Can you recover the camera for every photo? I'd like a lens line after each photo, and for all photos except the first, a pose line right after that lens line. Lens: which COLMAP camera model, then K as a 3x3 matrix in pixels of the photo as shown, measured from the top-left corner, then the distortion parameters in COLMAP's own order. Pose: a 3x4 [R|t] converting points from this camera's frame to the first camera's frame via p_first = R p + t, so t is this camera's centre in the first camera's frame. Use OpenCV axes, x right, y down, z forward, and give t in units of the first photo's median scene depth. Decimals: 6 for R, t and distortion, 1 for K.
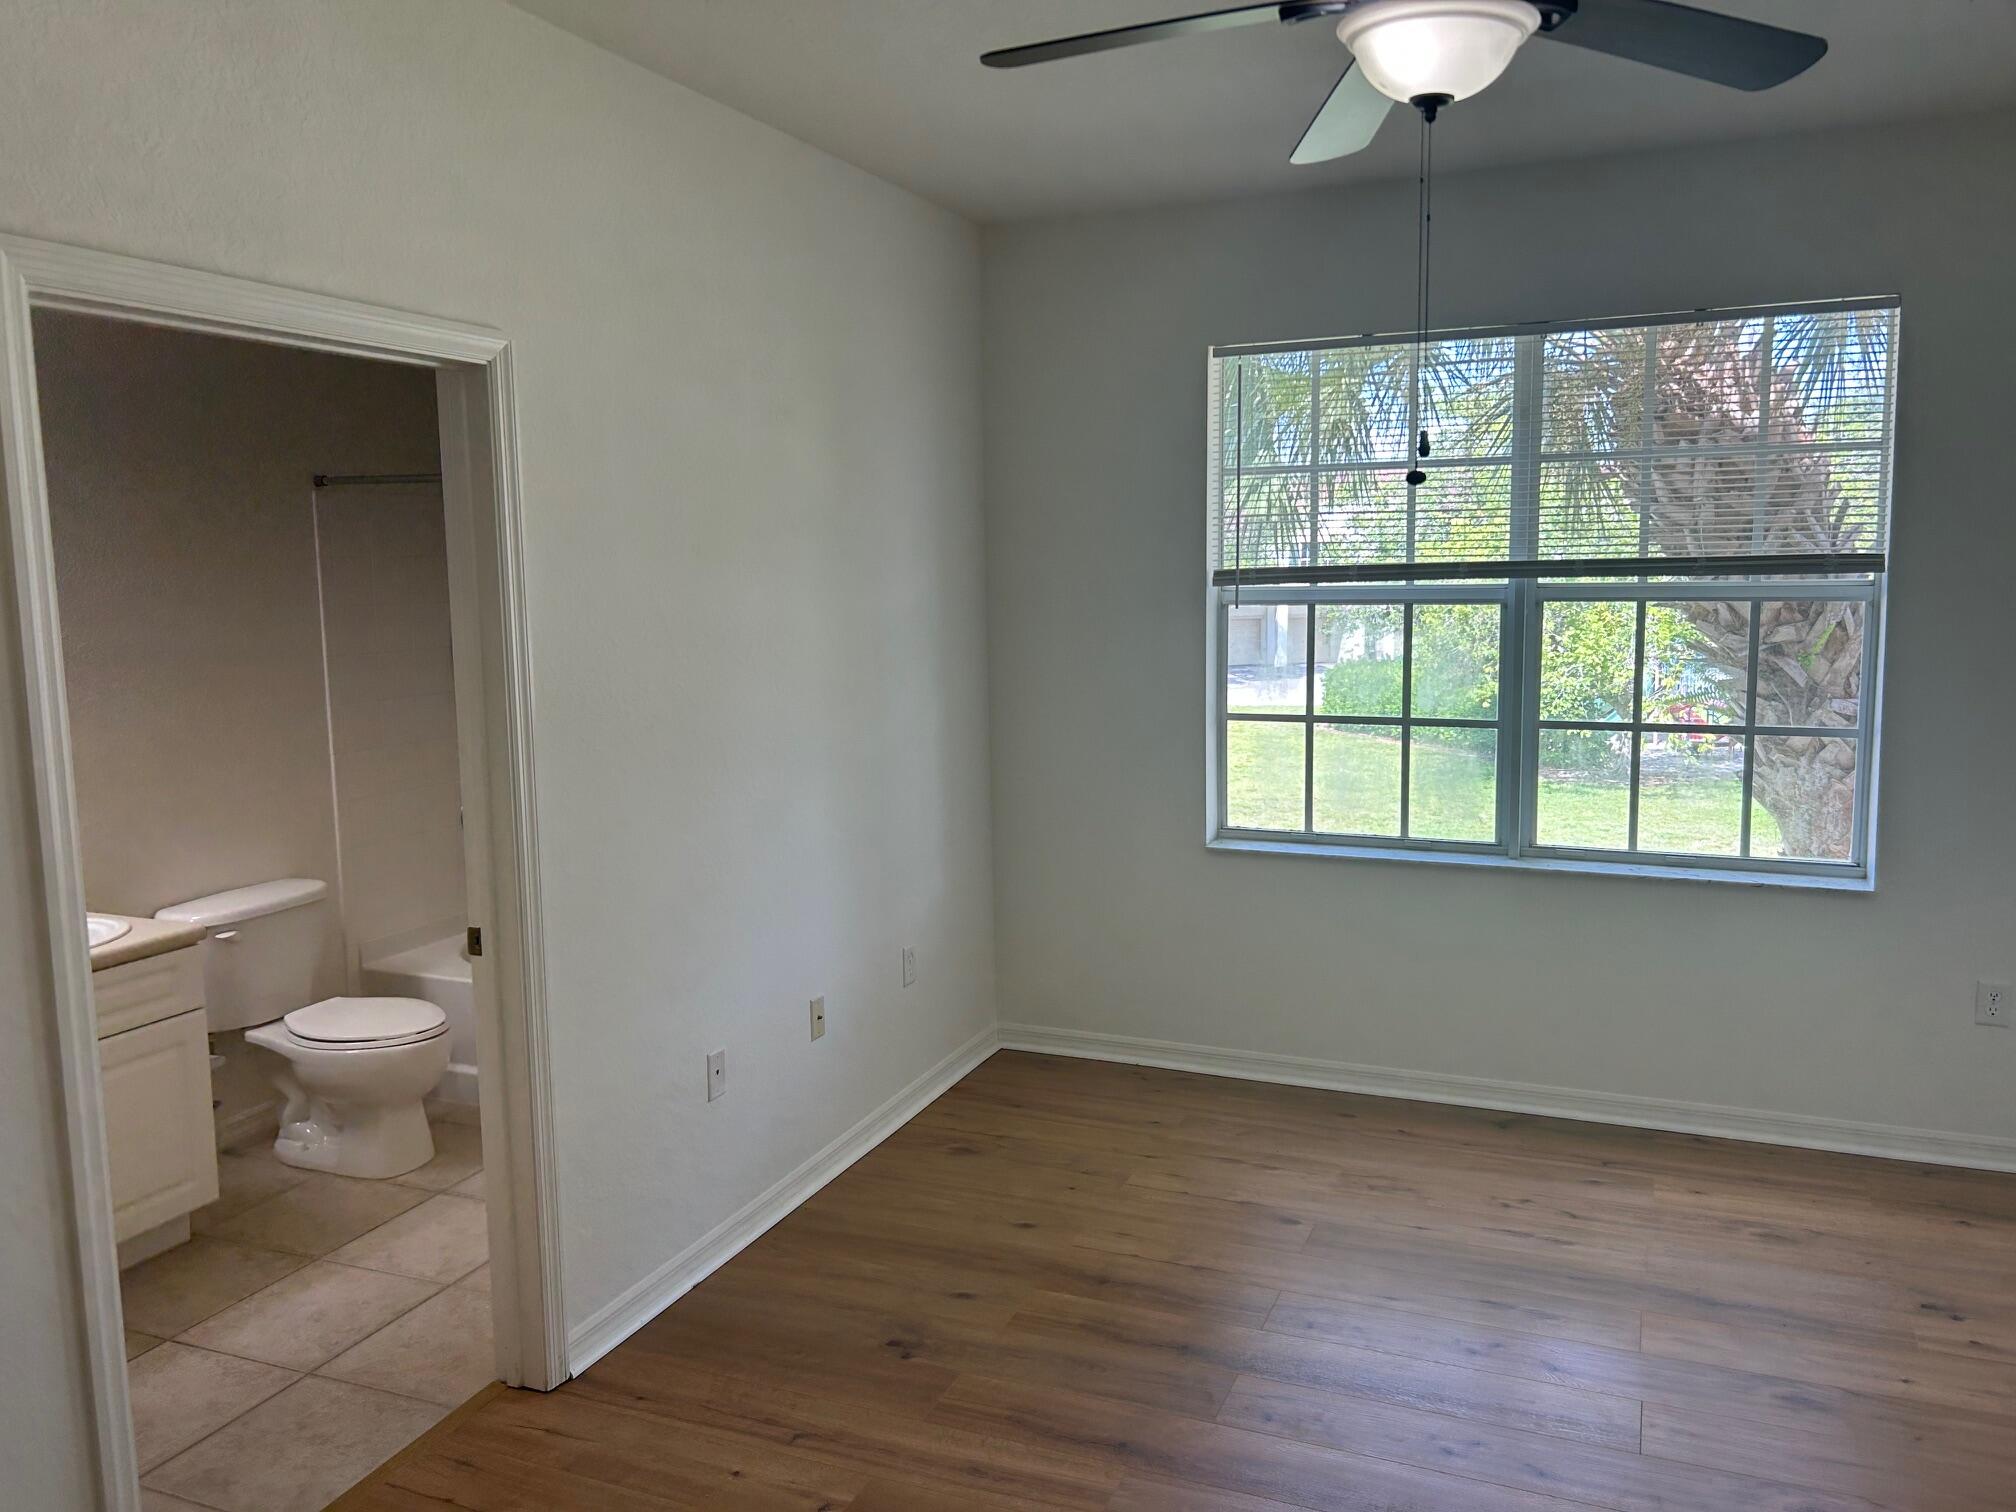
lens RADIAL K [[1515.2, 0, 1021.9], [0, 1515.2, 739.5], [0, 0, 1]] dist [0.043727, -0.038843]
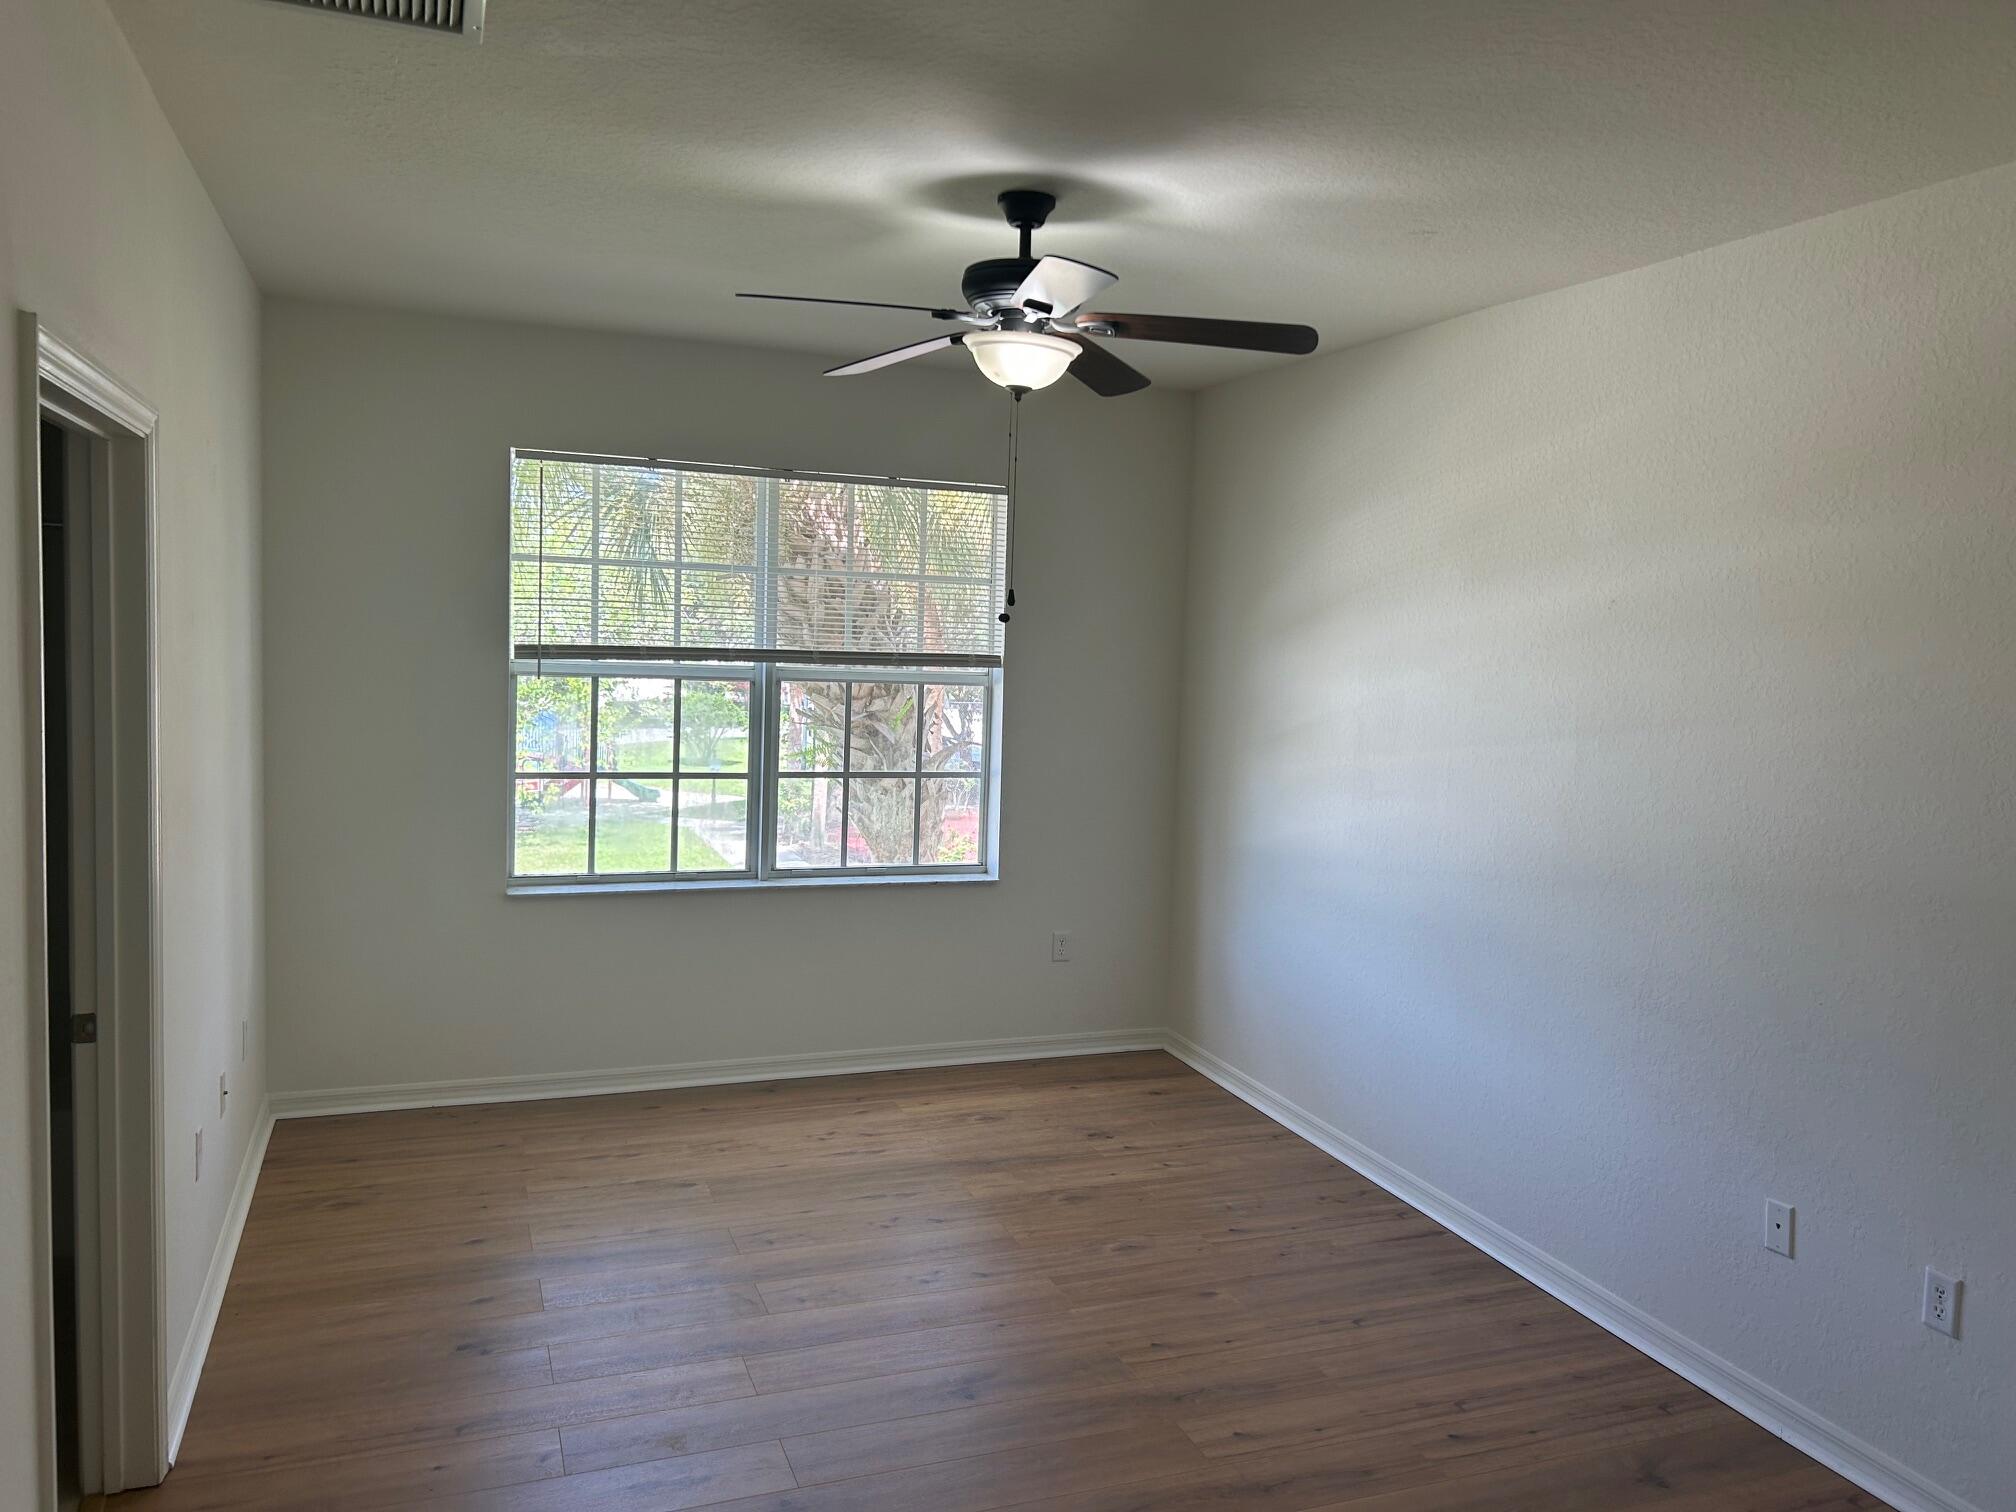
lens RADIAL K [[1515.2, 0, 1025.1], [0, 1515.2, 743.1], [0, 0, 1]] dist [0.043727, -0.038843]
pose [[0.716396, -0.010915, 0.697608, -0.406384], [0.034013, 0.999235, -0.019294, -0.005145], [-0.696864, 0.037550, 0.716219, -0.068122]]
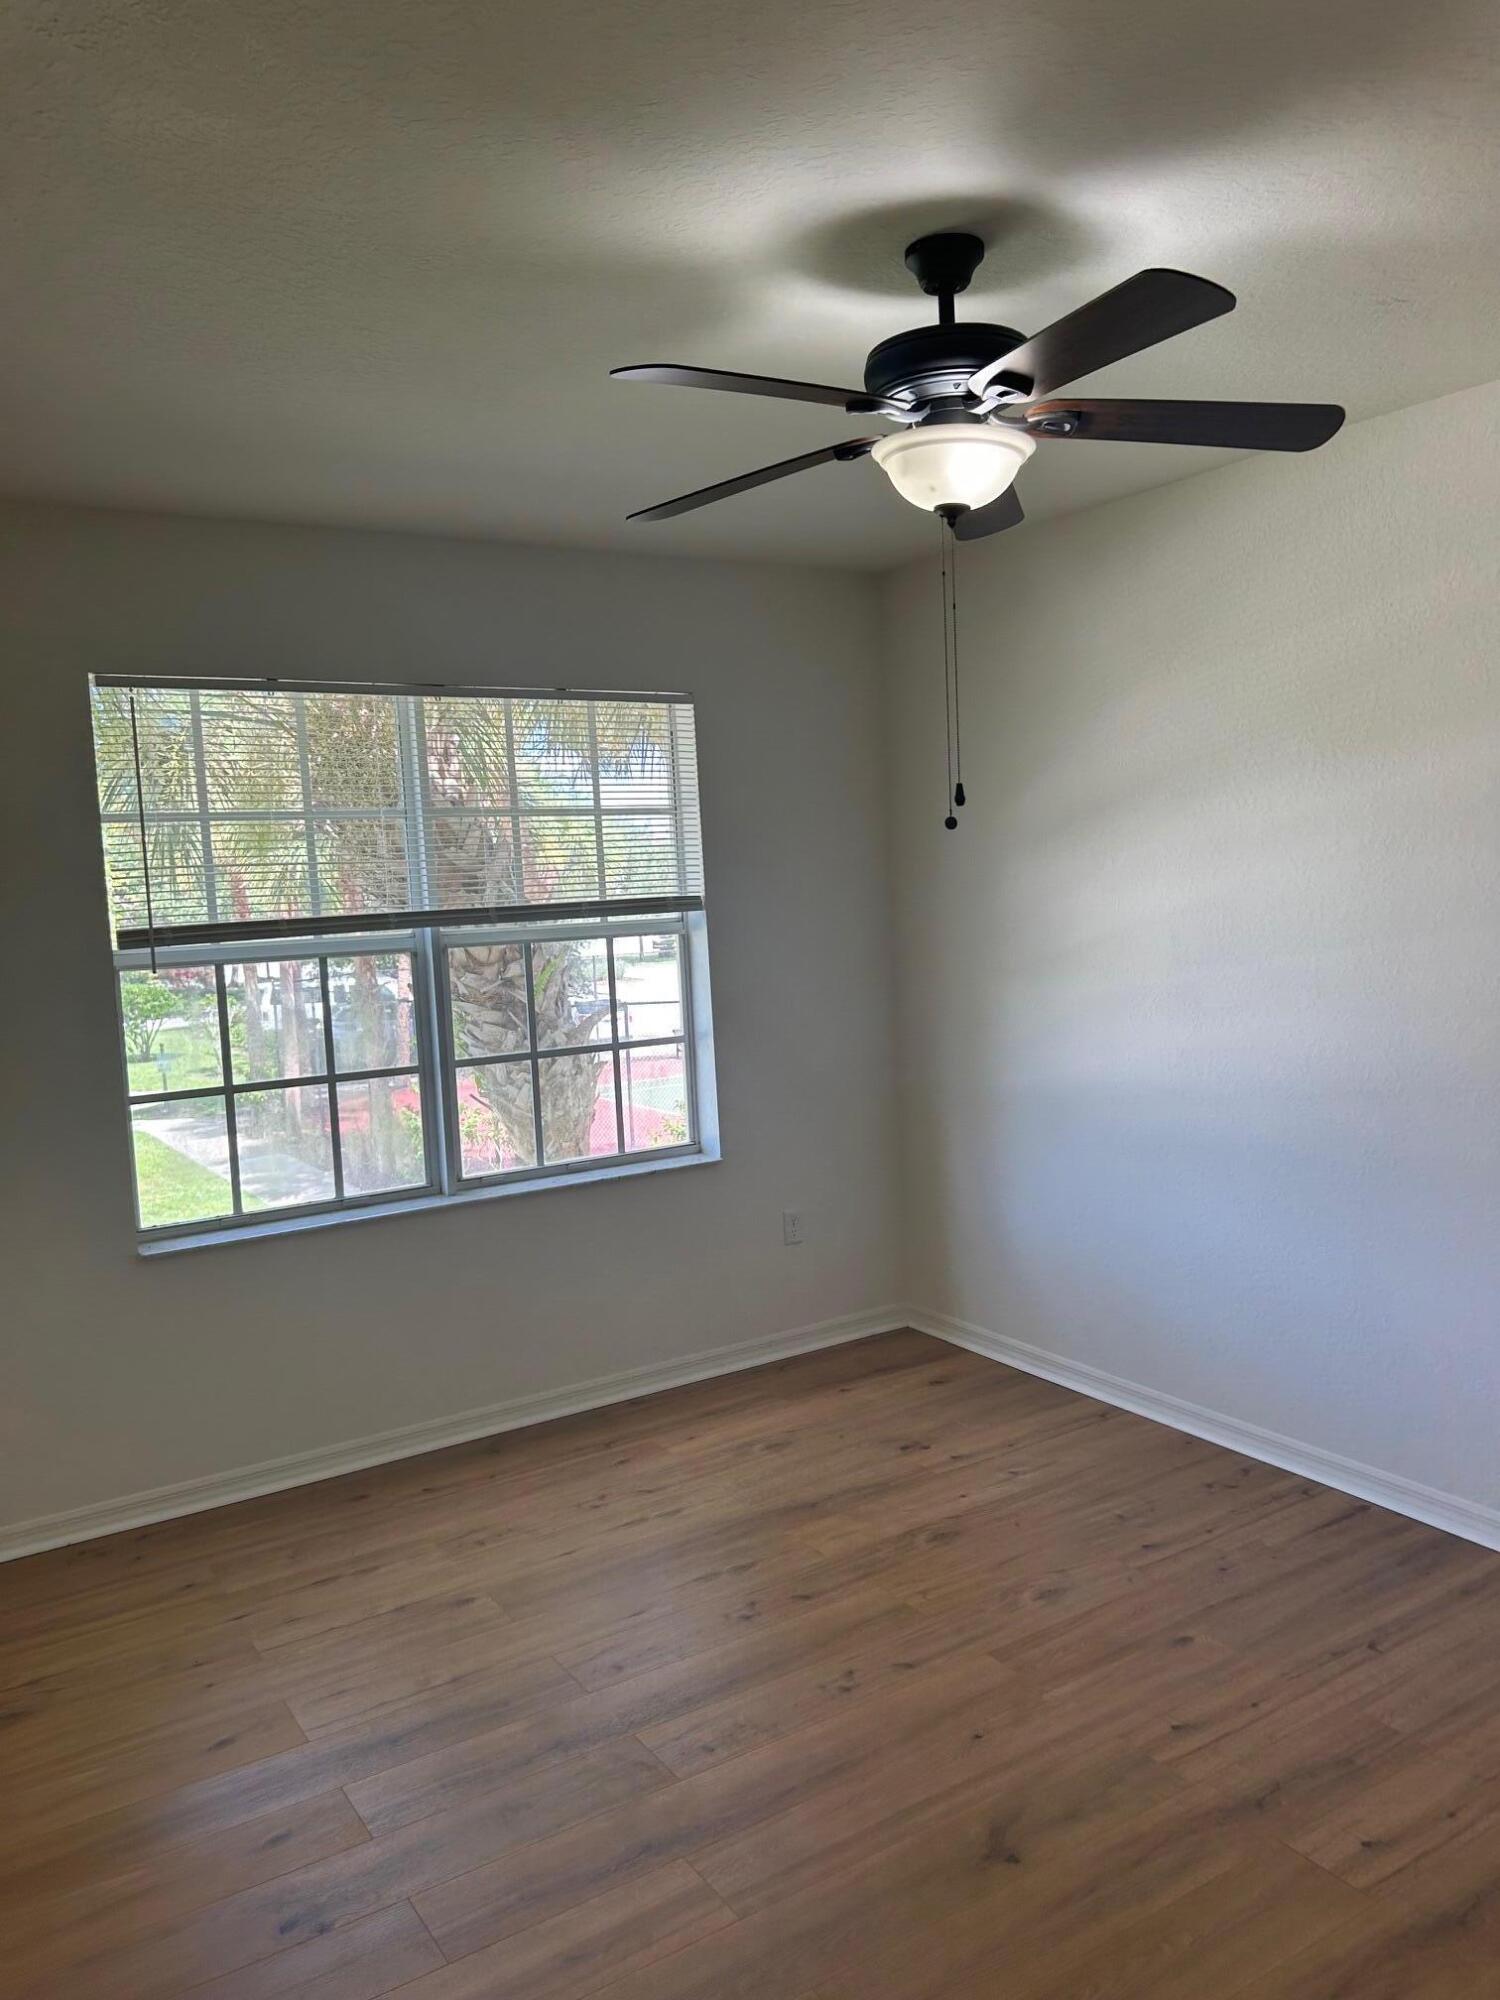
lens RADIAL K [[1503.1, 0, 754.6], [0, 1503.1, 1014.2], [0, 0, 1]] dist [0.043727, -0.038843]
pose [[0.565493, -0.086630, 0.820191, -0.393180], [0.134310, 0.990866, 0.012055, -0.028947], [-0.813744, 0.103343, 0.571963, 0.232257]]
